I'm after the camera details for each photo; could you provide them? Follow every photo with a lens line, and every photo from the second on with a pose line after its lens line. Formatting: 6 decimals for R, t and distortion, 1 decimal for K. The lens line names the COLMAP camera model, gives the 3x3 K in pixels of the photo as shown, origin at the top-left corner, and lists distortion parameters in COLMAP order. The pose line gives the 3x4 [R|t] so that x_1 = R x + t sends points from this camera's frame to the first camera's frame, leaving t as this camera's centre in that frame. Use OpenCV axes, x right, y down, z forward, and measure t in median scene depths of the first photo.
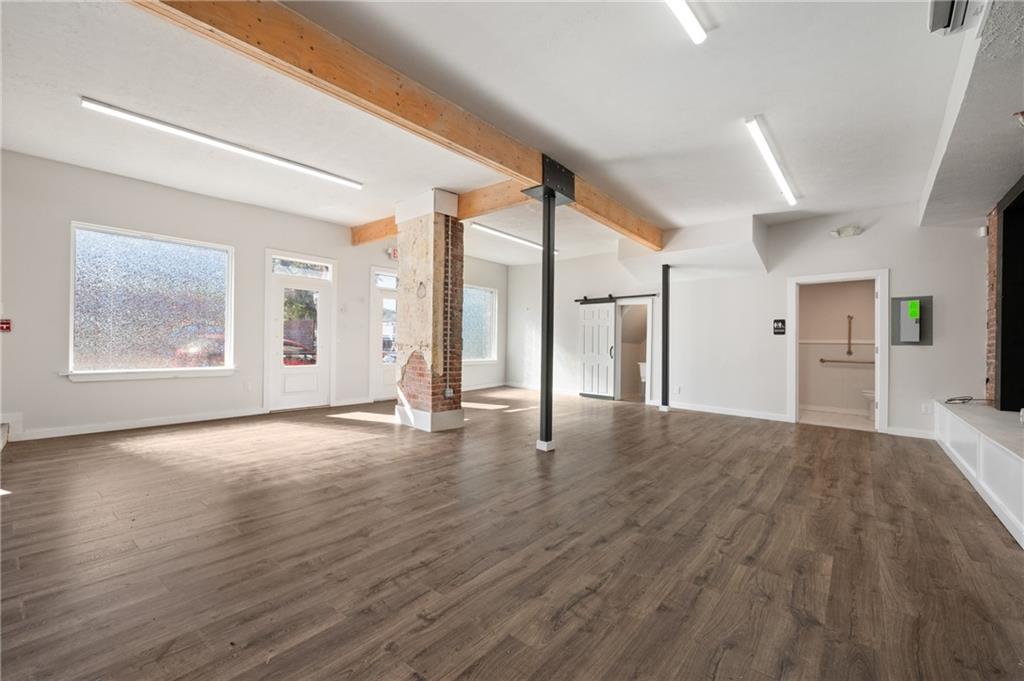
lens RADIAL K [[445.1, 0, 511.6], [0, 445.1, 342.3], [0, 0, 1]] dist [-0.003439, 0.000635]
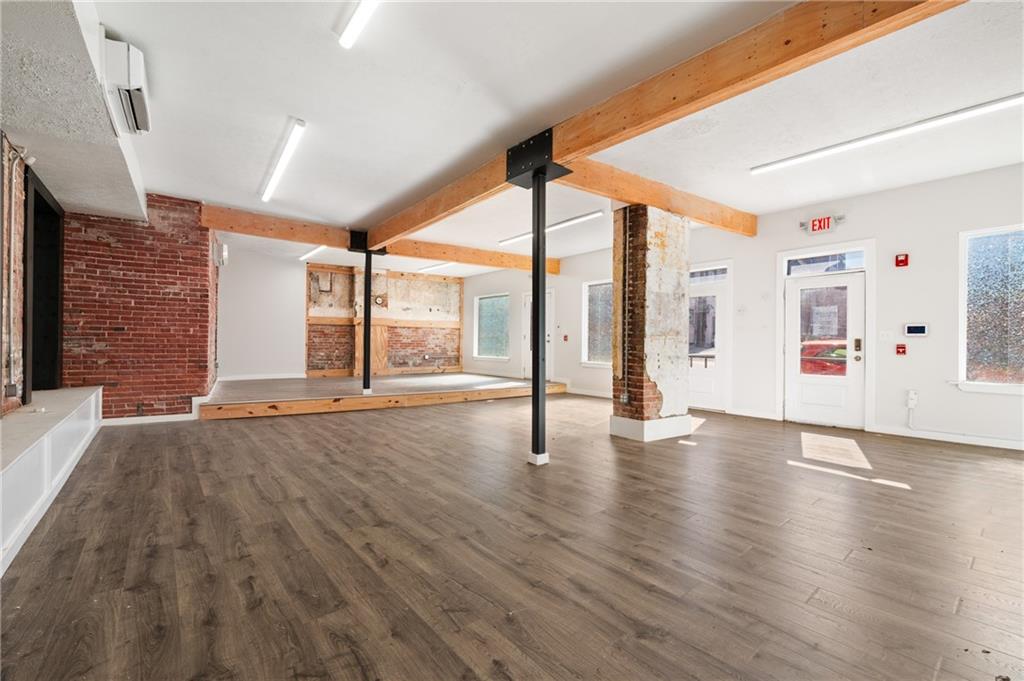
lens RADIAL K [[445.1, 0, 511.7], [0, 445.1, 343.1], [0, 0, 1]] dist [-0.003439, 0.000635]
pose [[-0.232198, -0.015719, -0.972542, 1.308934], [-0.007881, 0.999867, -0.014279, 0.023236], [0.972637, 0.004349, -0.232291, 1.589464]]
